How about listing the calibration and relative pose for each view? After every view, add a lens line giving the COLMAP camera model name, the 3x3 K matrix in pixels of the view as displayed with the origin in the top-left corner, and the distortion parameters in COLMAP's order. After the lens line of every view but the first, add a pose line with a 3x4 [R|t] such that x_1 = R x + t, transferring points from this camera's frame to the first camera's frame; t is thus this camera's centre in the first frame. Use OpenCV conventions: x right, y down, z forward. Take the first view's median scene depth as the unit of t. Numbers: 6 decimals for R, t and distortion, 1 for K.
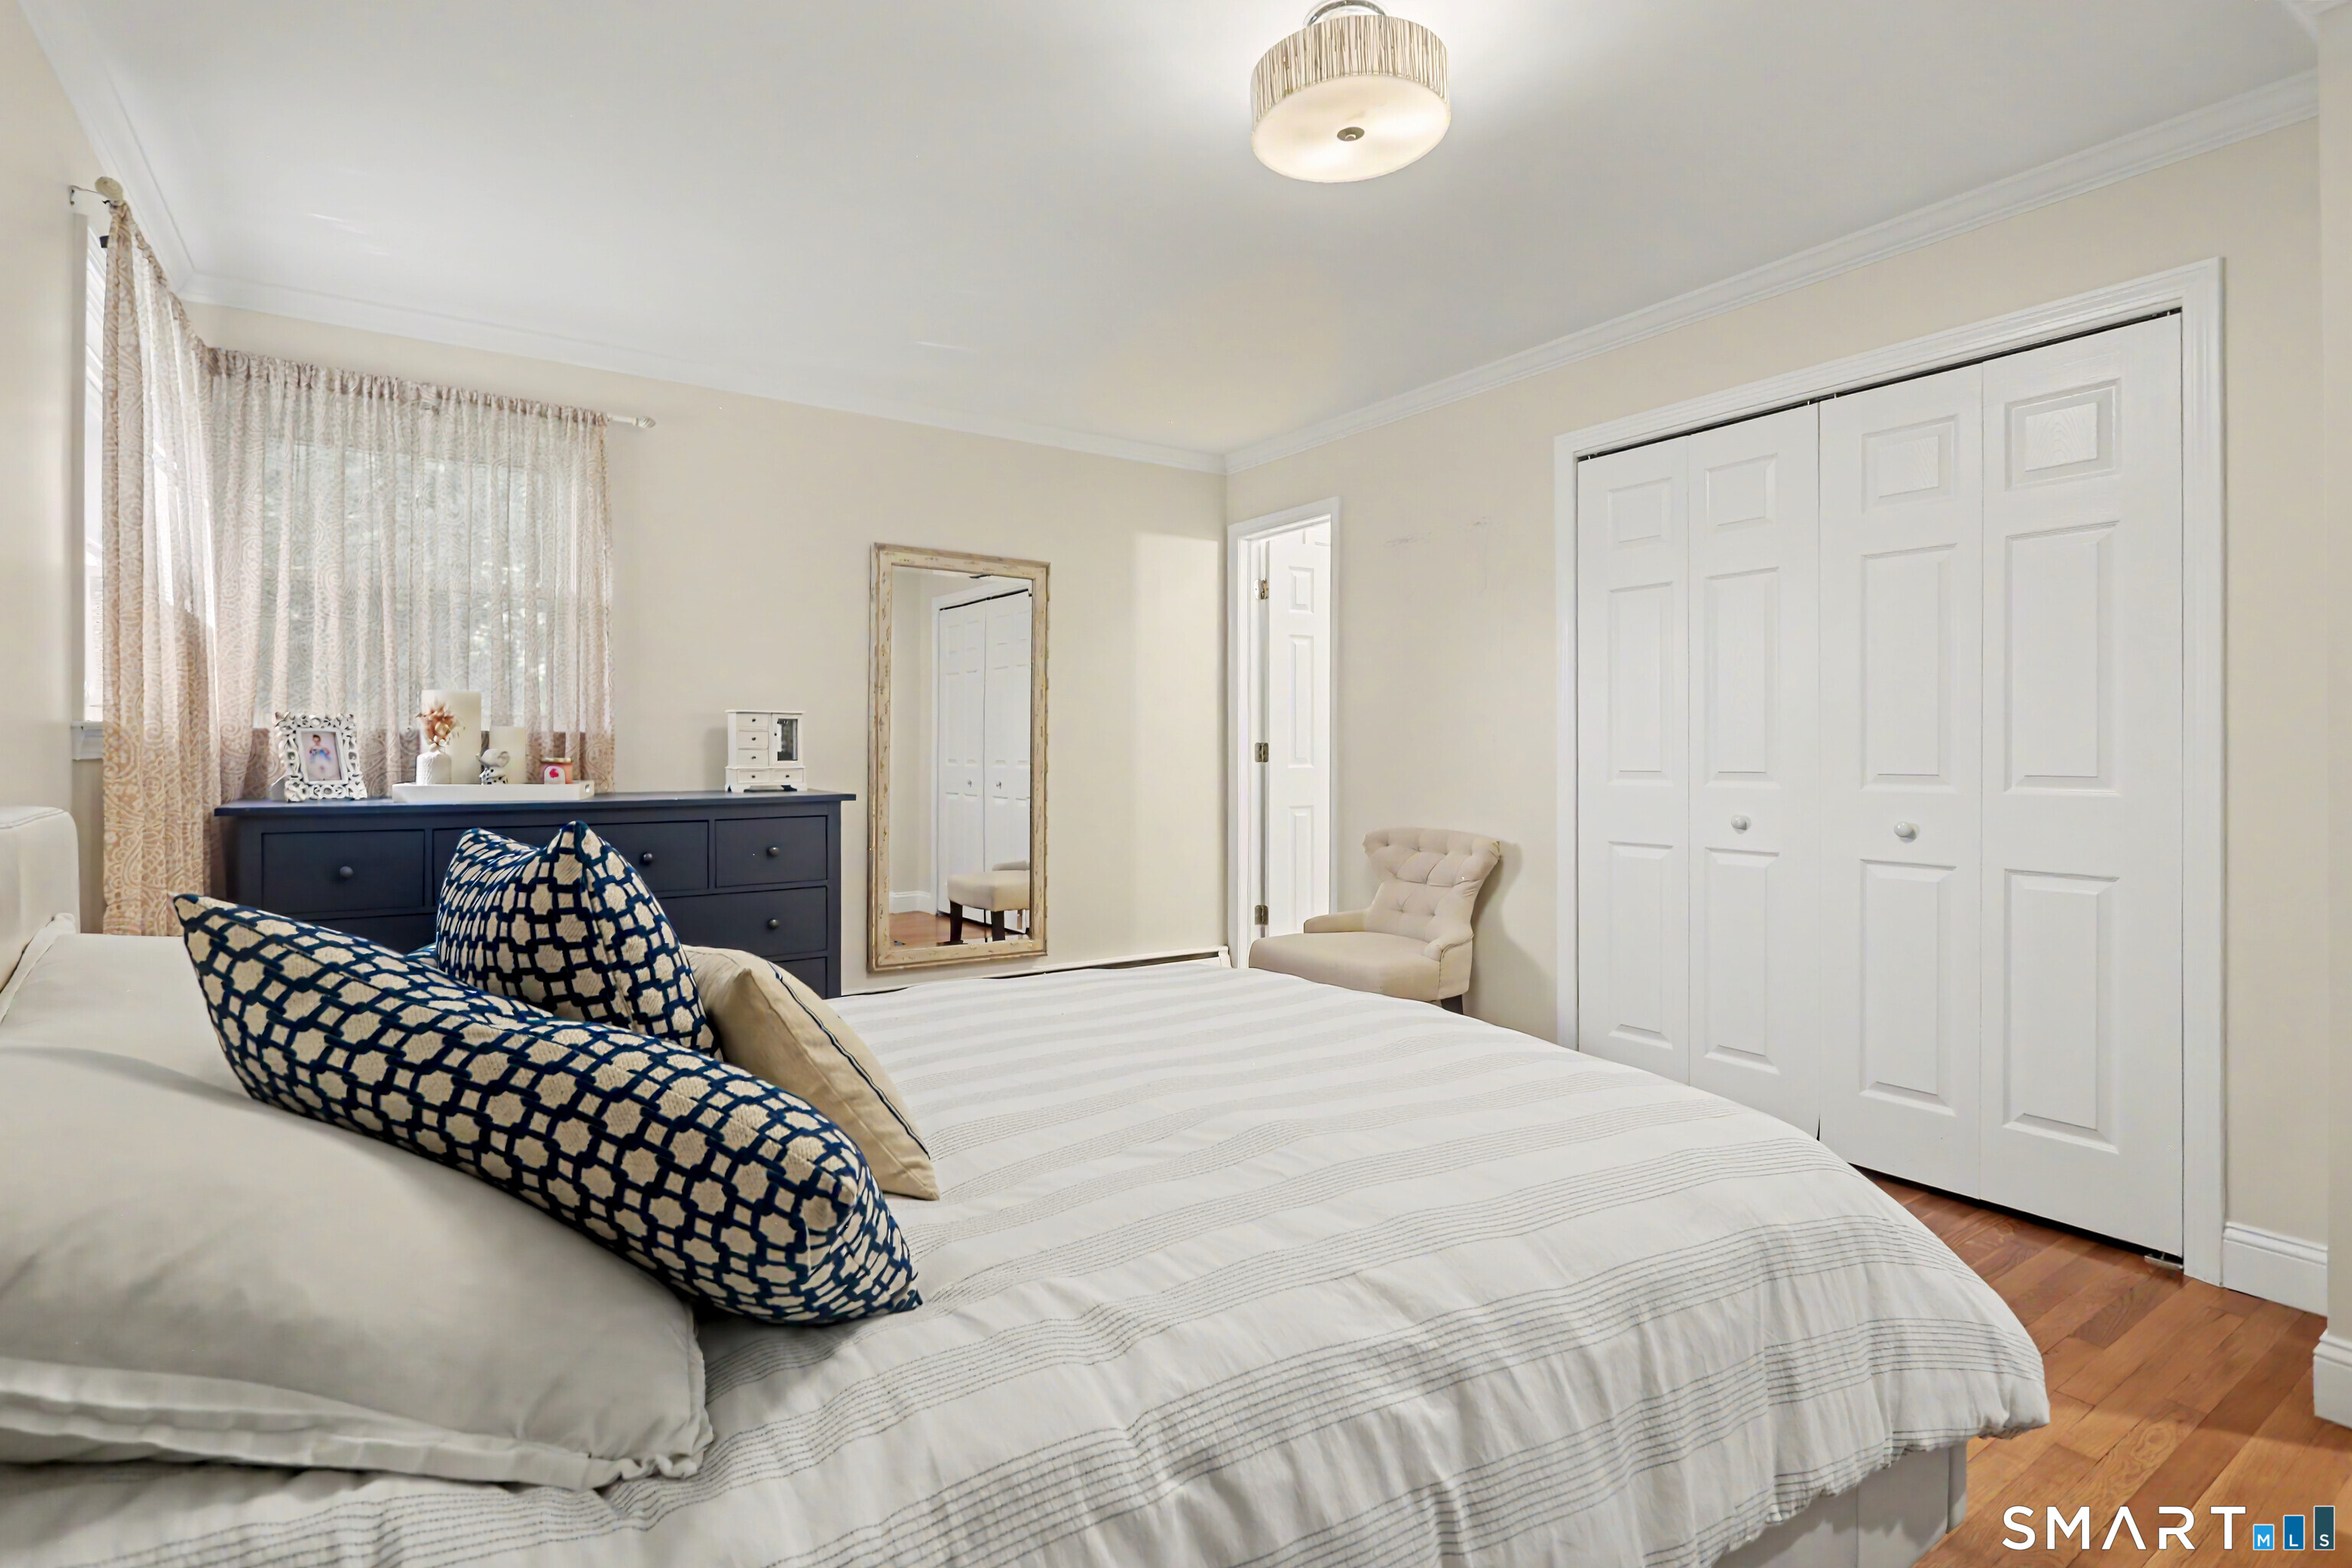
lens RADIAL K [[1140.5, 0, 1165.4], [0, 1140.5, 757.3], [0, 0, 1]] dist [-0.005543, -0.000135]
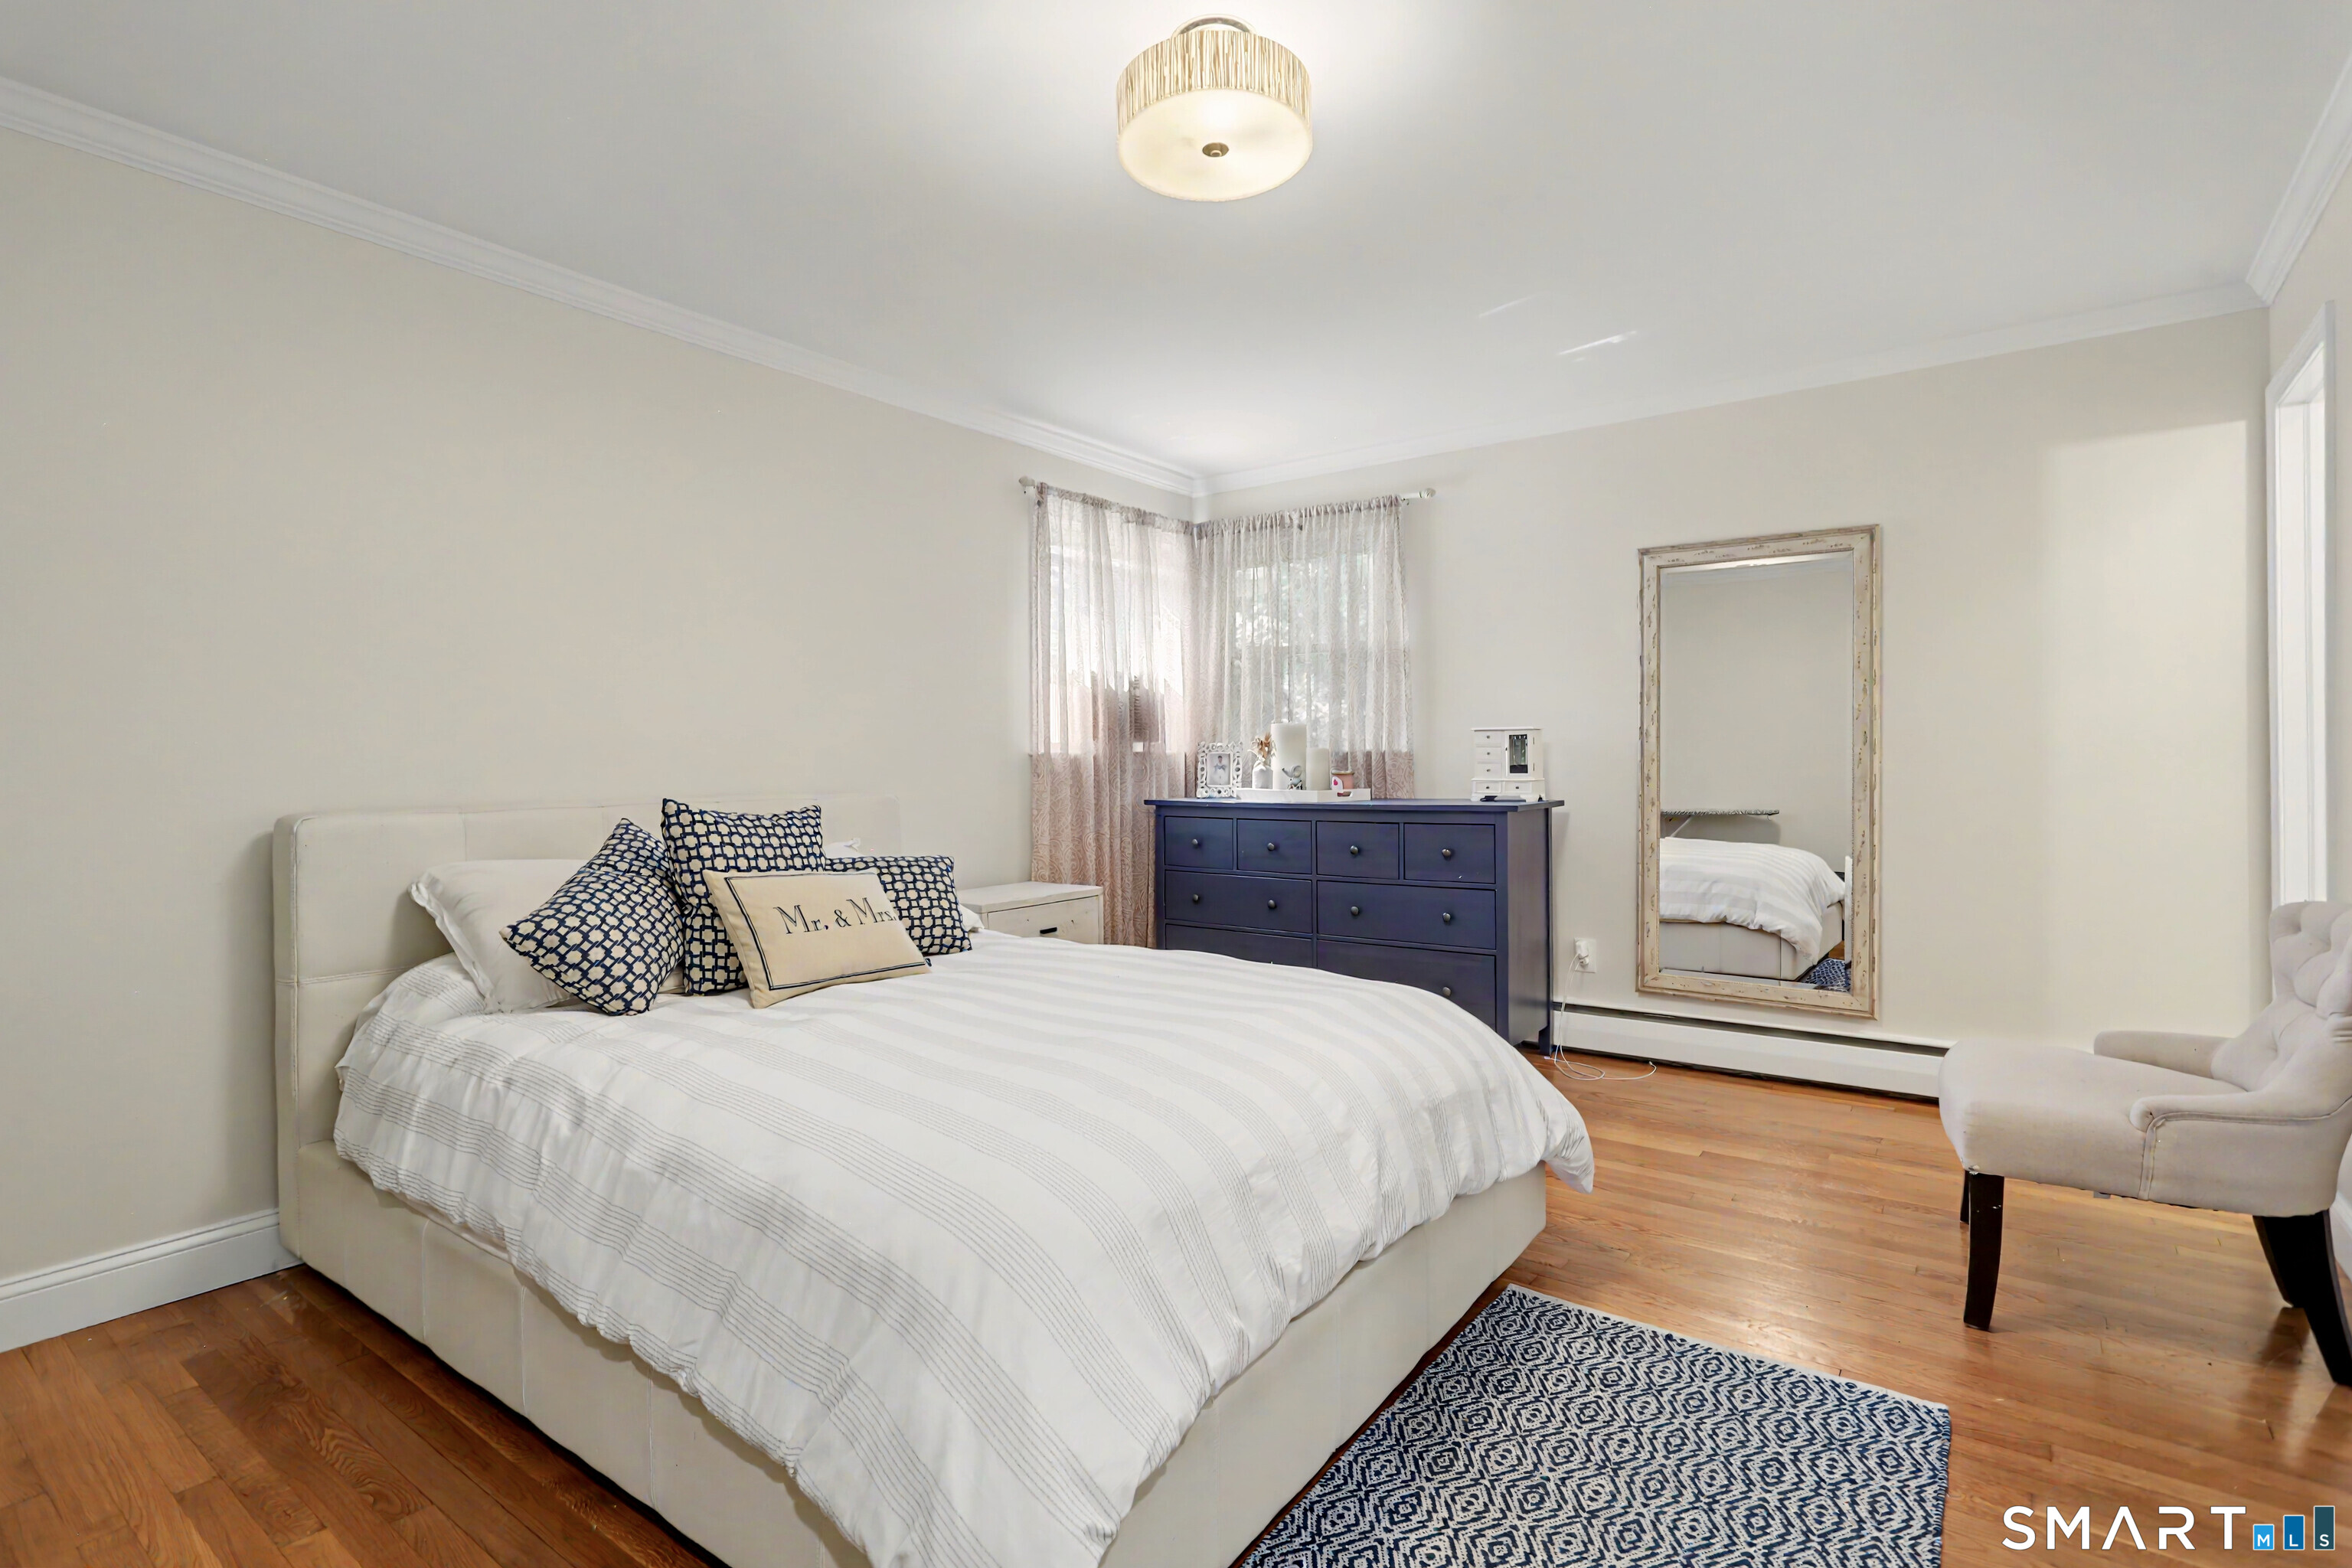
lens RADIAL K [[1134.9, 0, 1167.5], [0, 1134.9, 771.4], [0, 0, 1]] dist [-0.005977, 0.000102]
pose [[0.314102, 0.001541, -0.949388, 0.621702], [0.001390, 0.999997, 0.002083, -0.001347], [0.949388, -0.001974, 0.314099, 0.368581]]
